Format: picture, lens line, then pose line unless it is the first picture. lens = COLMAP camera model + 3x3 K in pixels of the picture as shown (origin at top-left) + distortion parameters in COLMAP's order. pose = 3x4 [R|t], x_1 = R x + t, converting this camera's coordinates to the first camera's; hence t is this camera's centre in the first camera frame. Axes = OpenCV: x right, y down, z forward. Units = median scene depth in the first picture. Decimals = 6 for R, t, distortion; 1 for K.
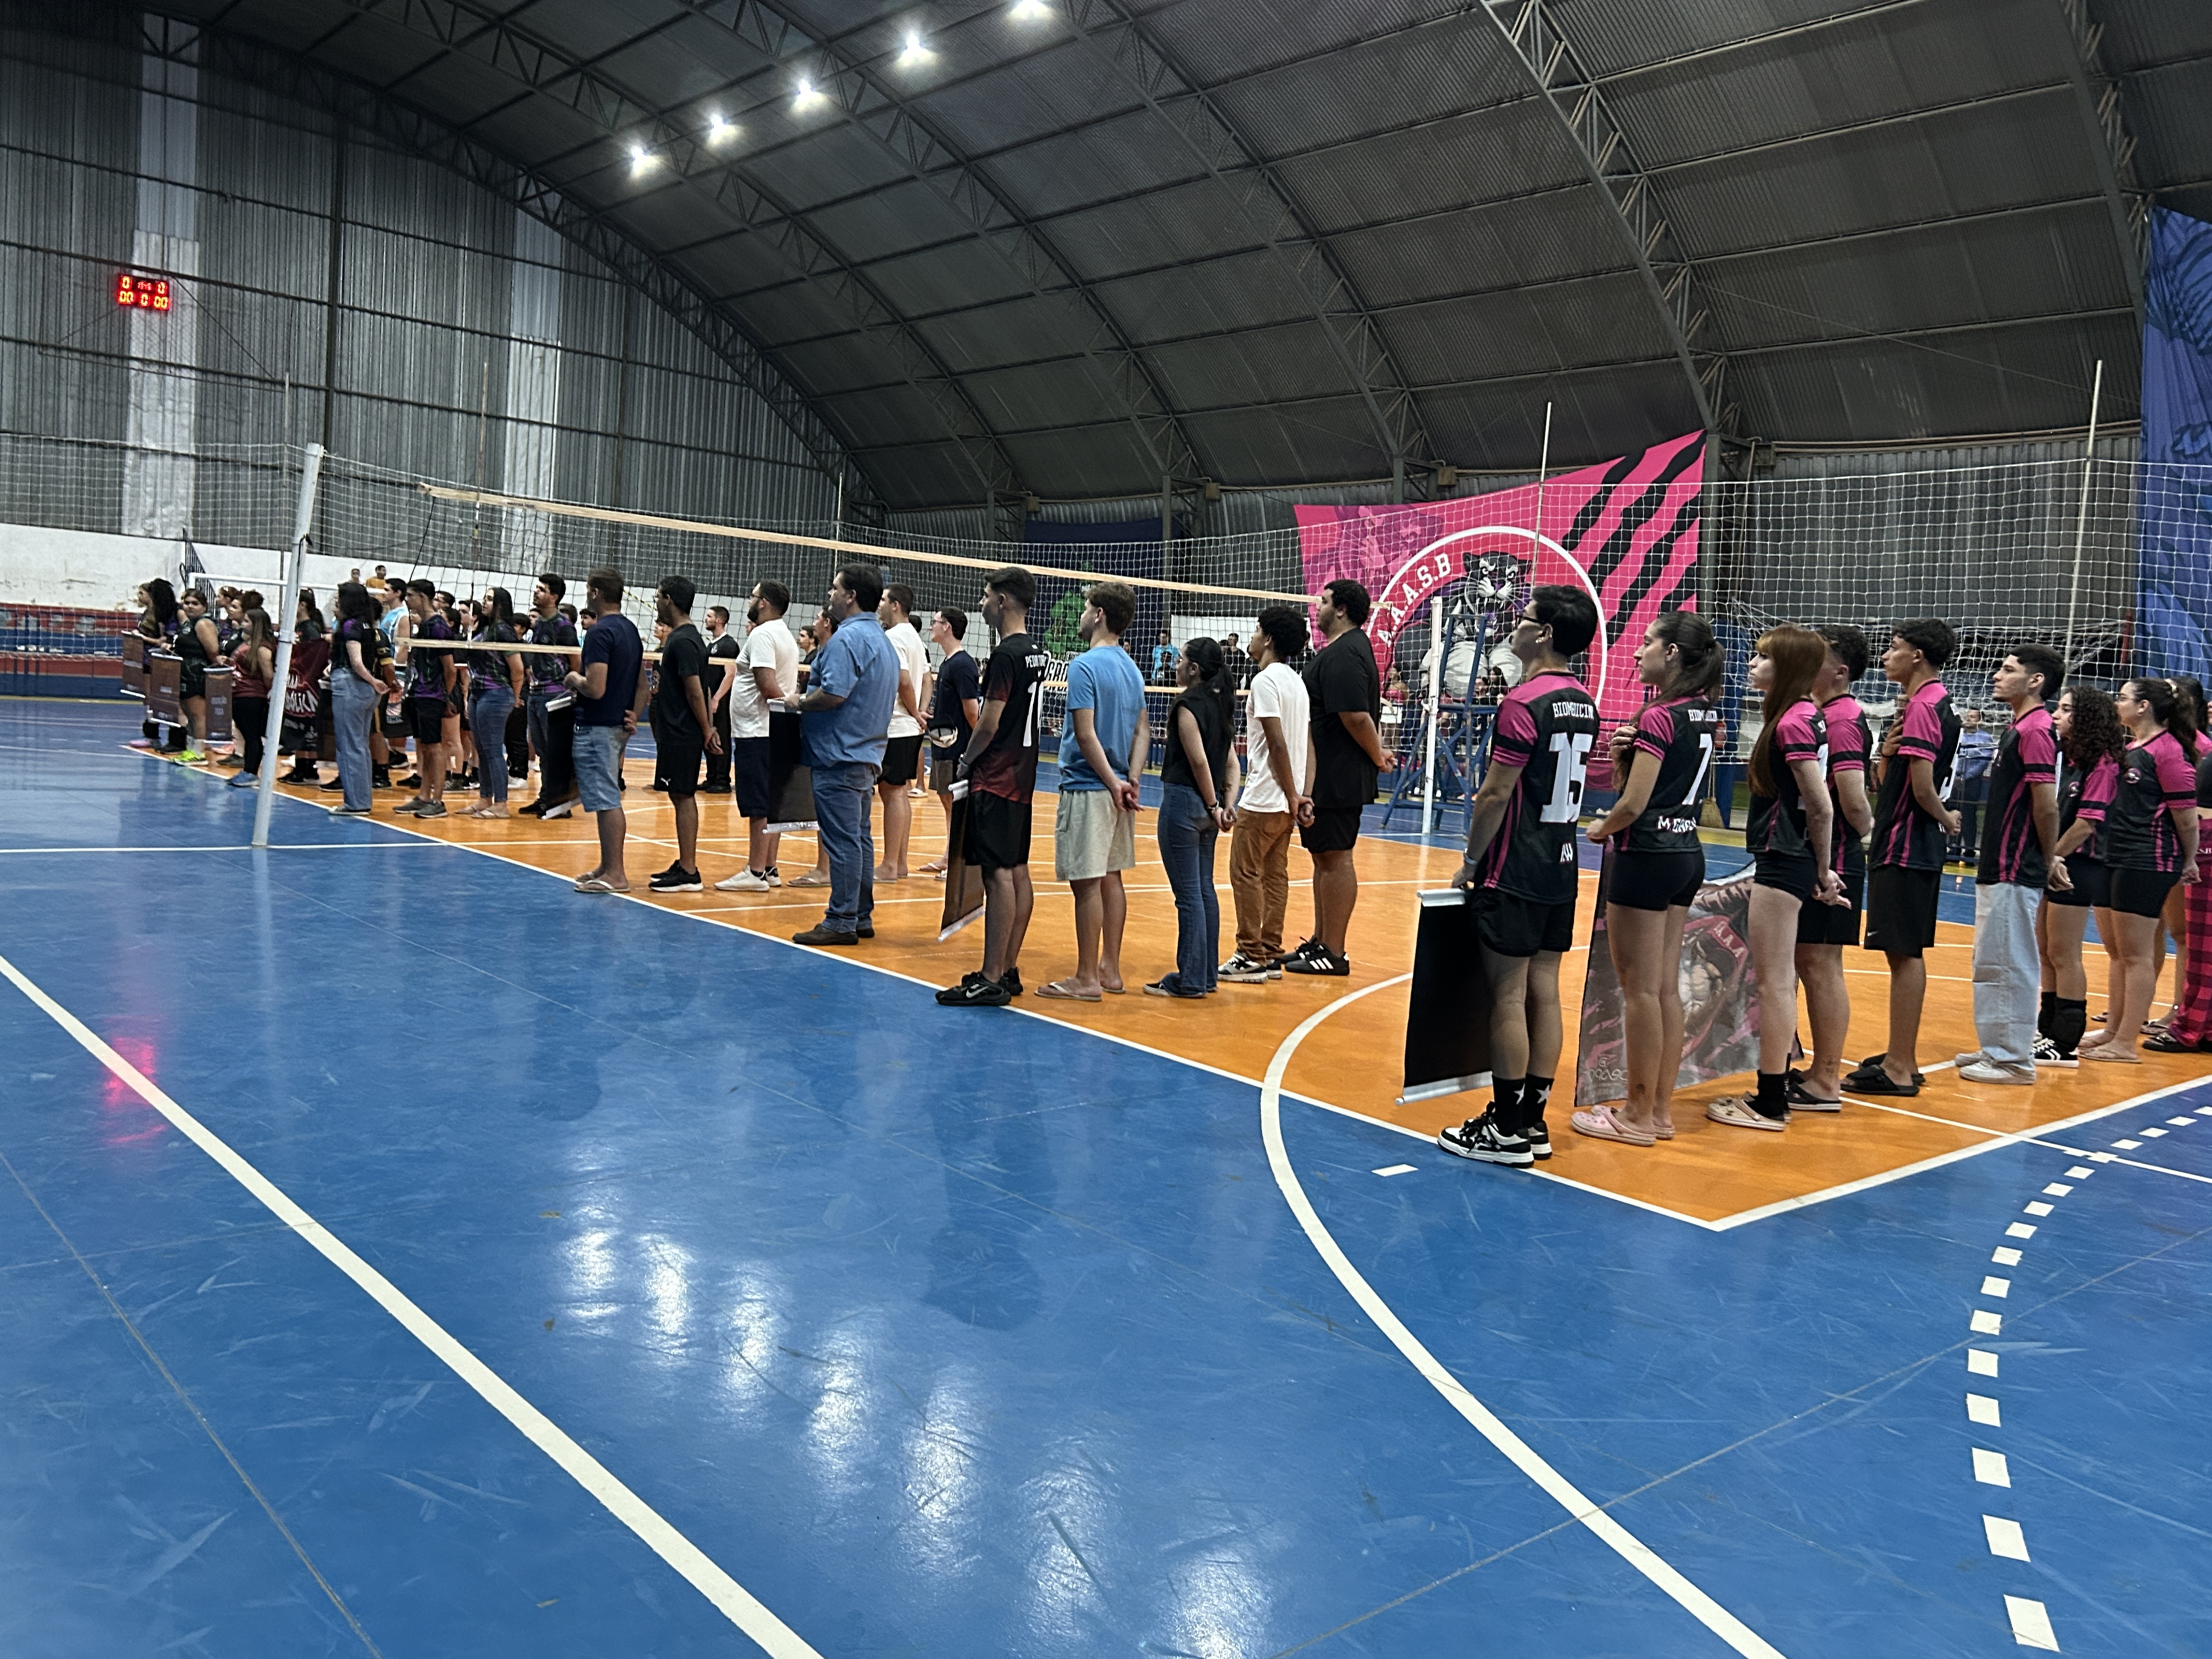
lens RADIAL K [[1715.0, 0, 1113.3], [0, 1715.0, 818.3], [0, 0, 1]] dist [0.042005, -0.051476]
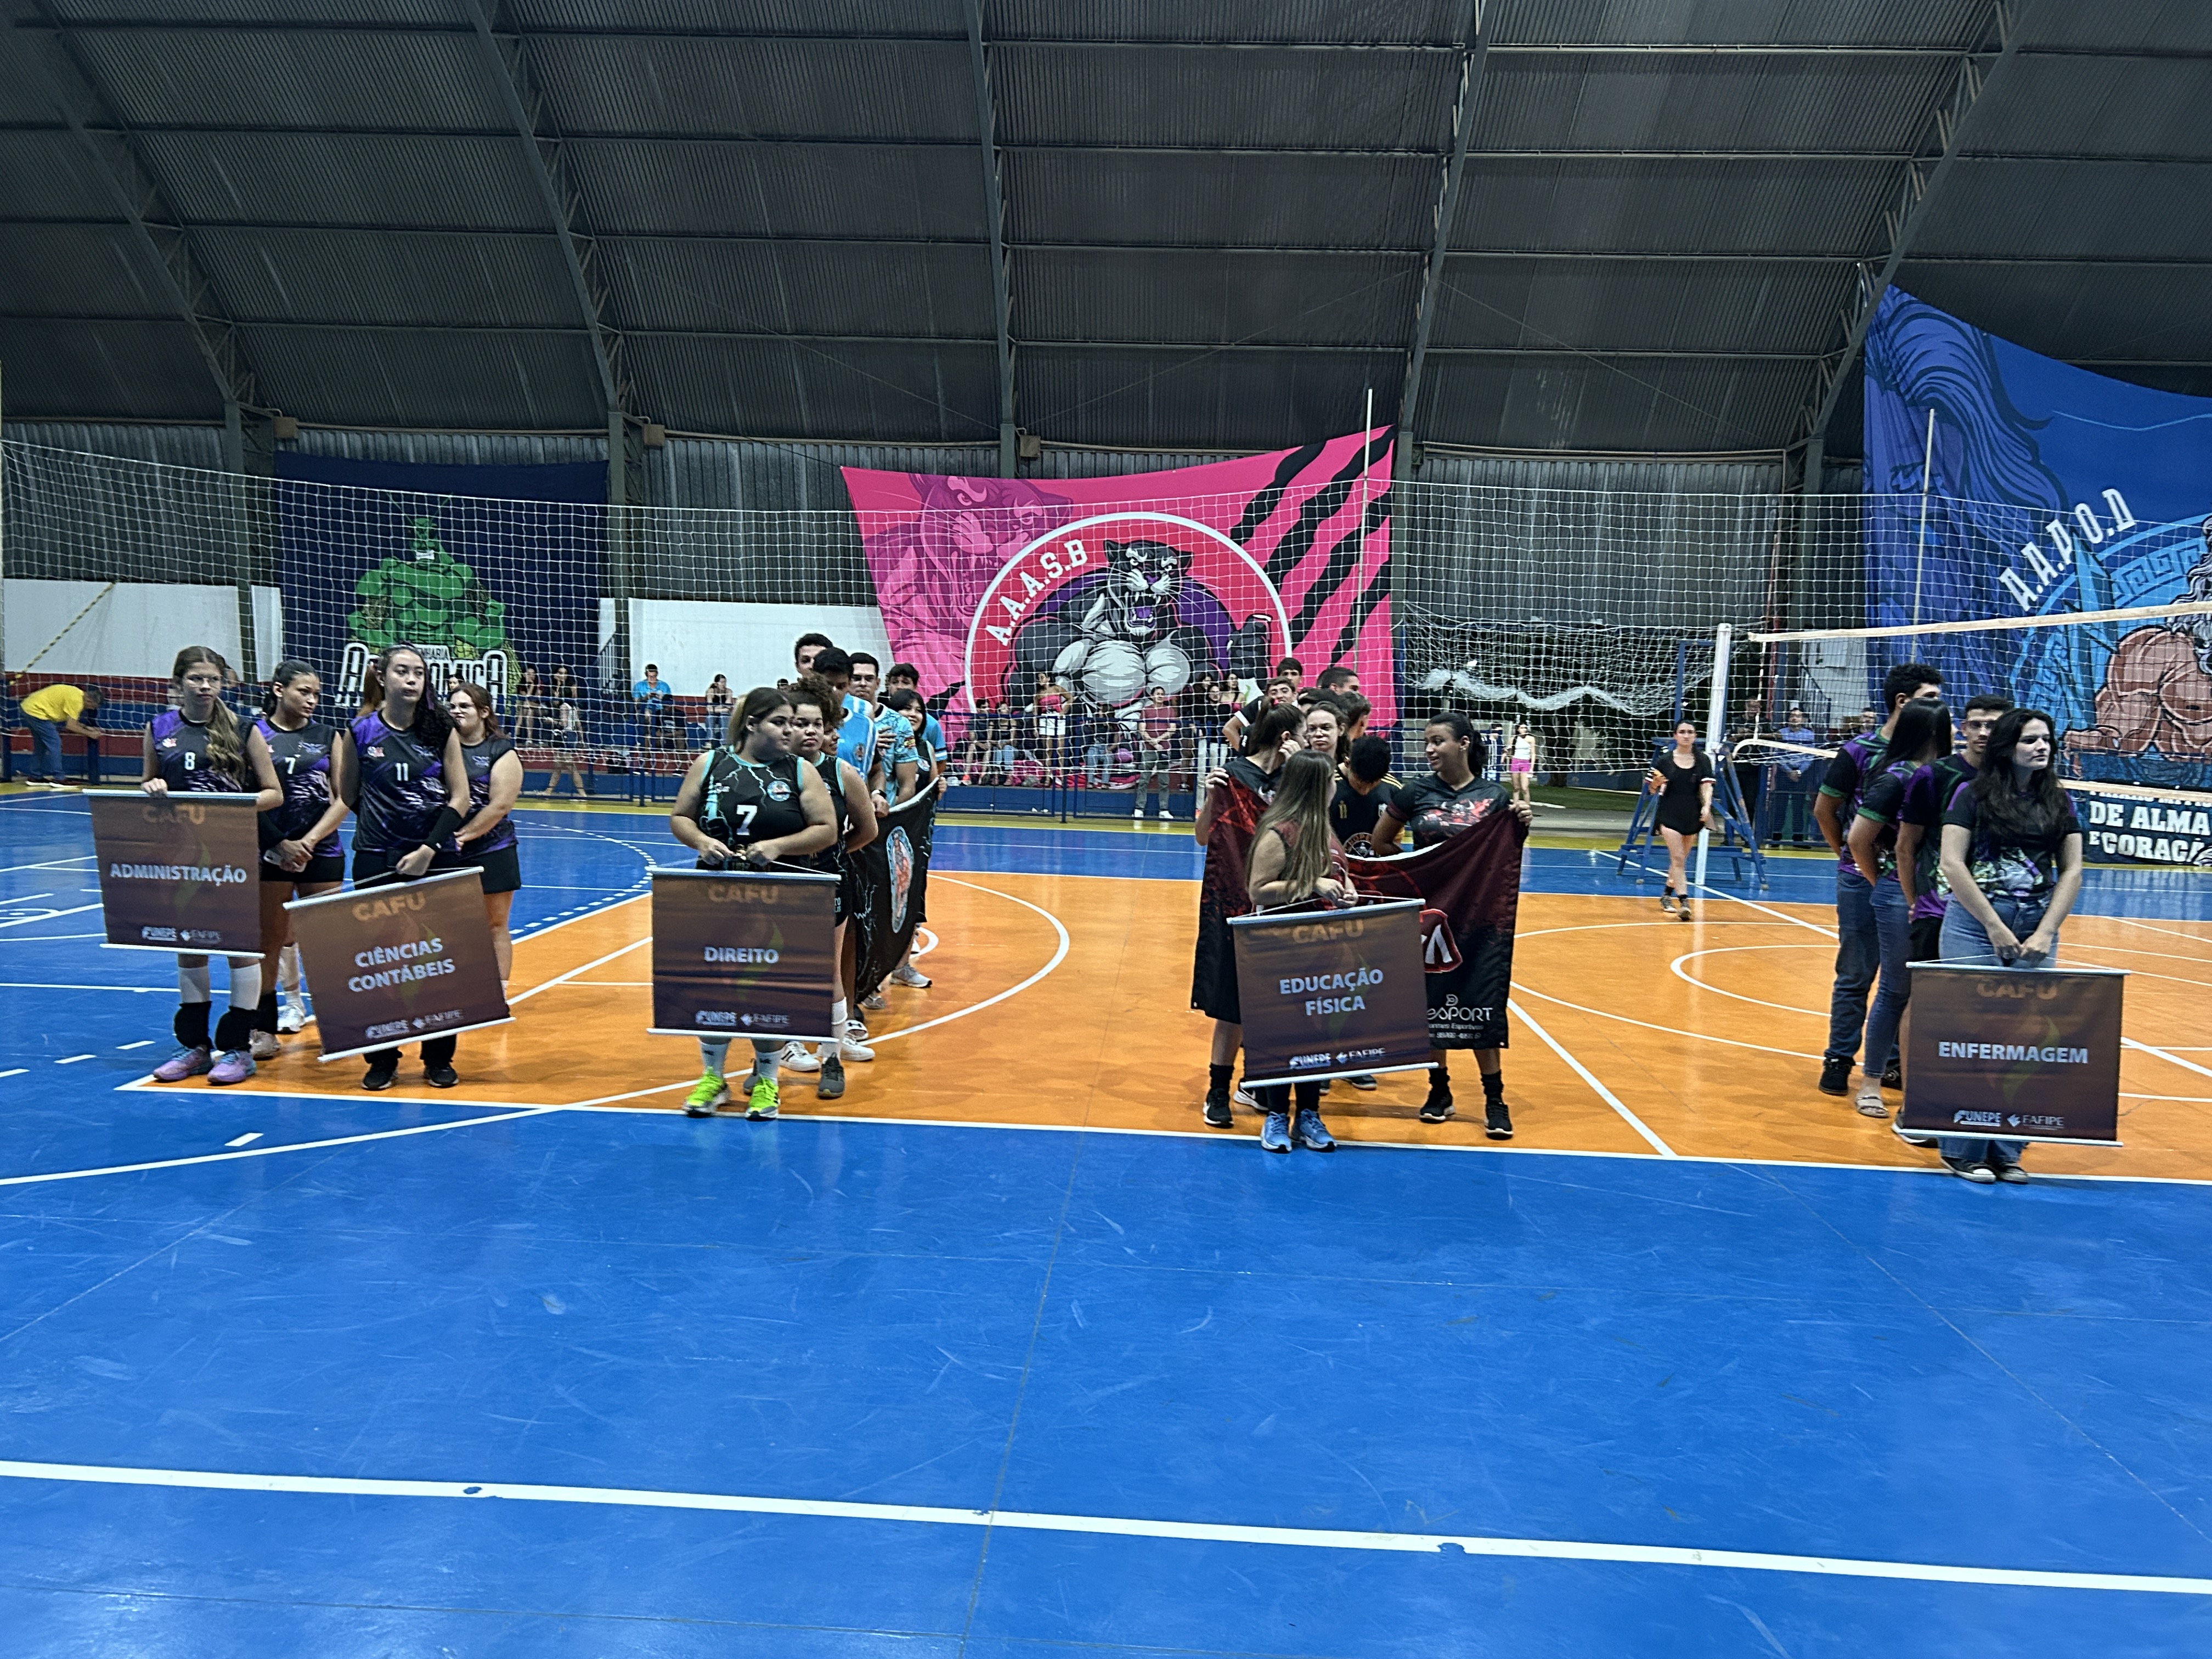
lens RADIAL K [[1715.0, 0, 1105.7], [0, 1715.0, 811.8], [0, 0, 1]] dist [0.042005, -0.051476]
pose [[0.702032, -0.100361, 0.705038, -0.432395], [0.066813, 0.994935, 0.075099, -0.083569], [-0.709004, -0.005616, 0.705182, 0.389166]]
